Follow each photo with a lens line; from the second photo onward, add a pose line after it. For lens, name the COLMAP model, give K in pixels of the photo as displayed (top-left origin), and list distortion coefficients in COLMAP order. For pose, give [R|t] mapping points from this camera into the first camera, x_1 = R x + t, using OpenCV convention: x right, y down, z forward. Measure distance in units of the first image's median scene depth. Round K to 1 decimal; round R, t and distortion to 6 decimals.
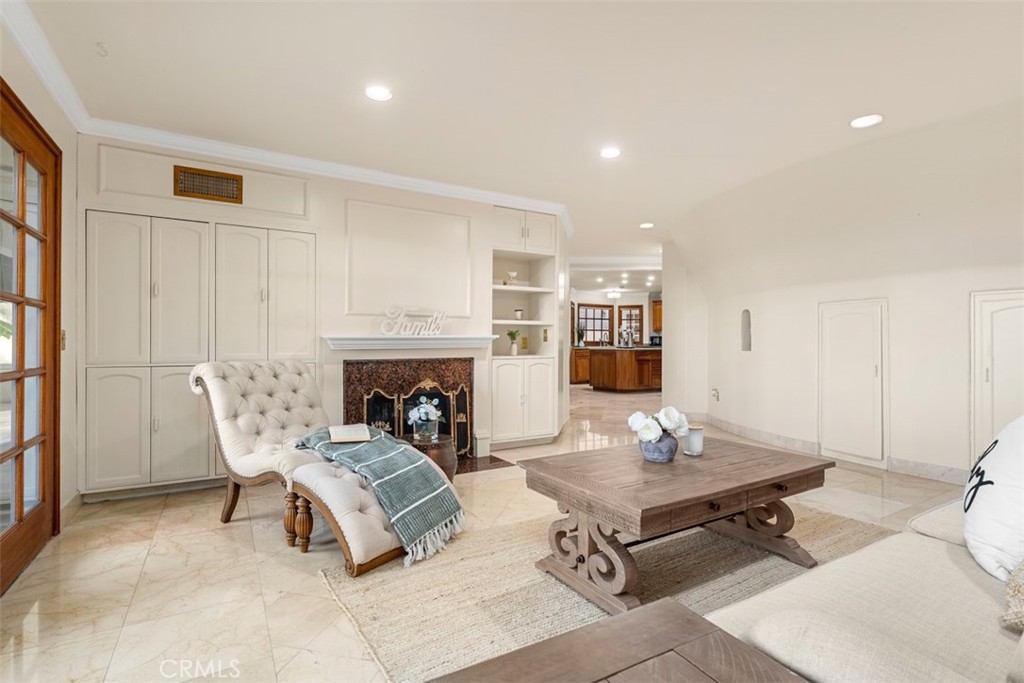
lens RADIAL K [[482.1, 0, 511.1], [0, 482.1, 344.4], [0, 0, 1]] dist [0.001948, 0.000047]
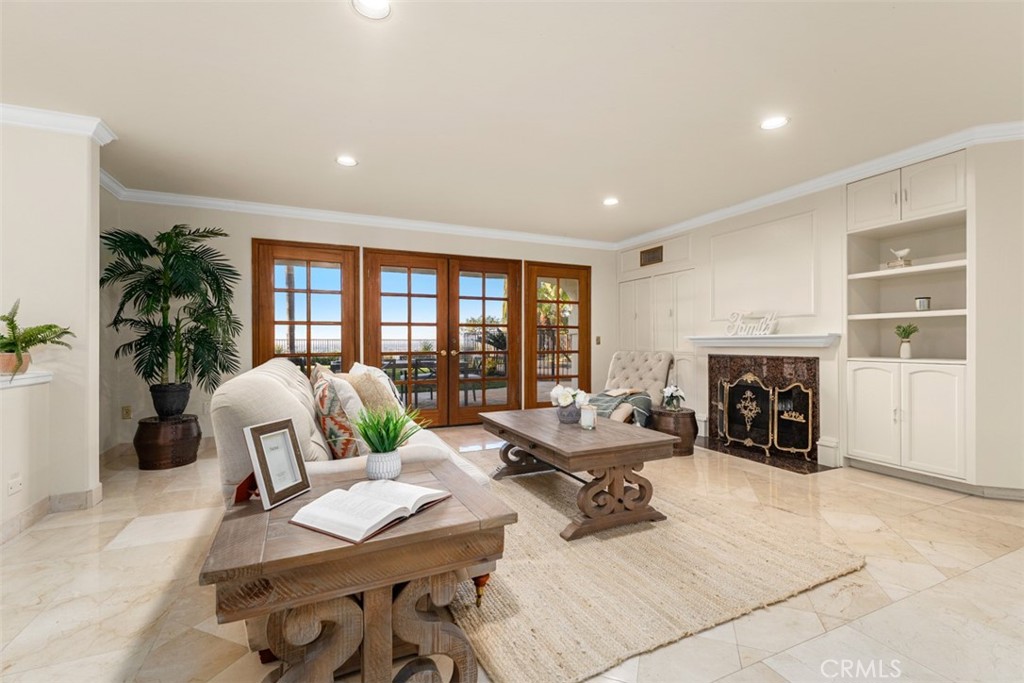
lens RADIAL K [[437.9, 0, 509.0], [0, 437.9, 344.6], [0, 0, 1]] dist [-0.005715, -0.001300]
pose [[-0.121040, 0.006118, -0.992629, 0.857085], [-0.004052, 0.999970, 0.006657, -0.000783], [0.992639, 0.004828, -0.121011, 0.513601]]
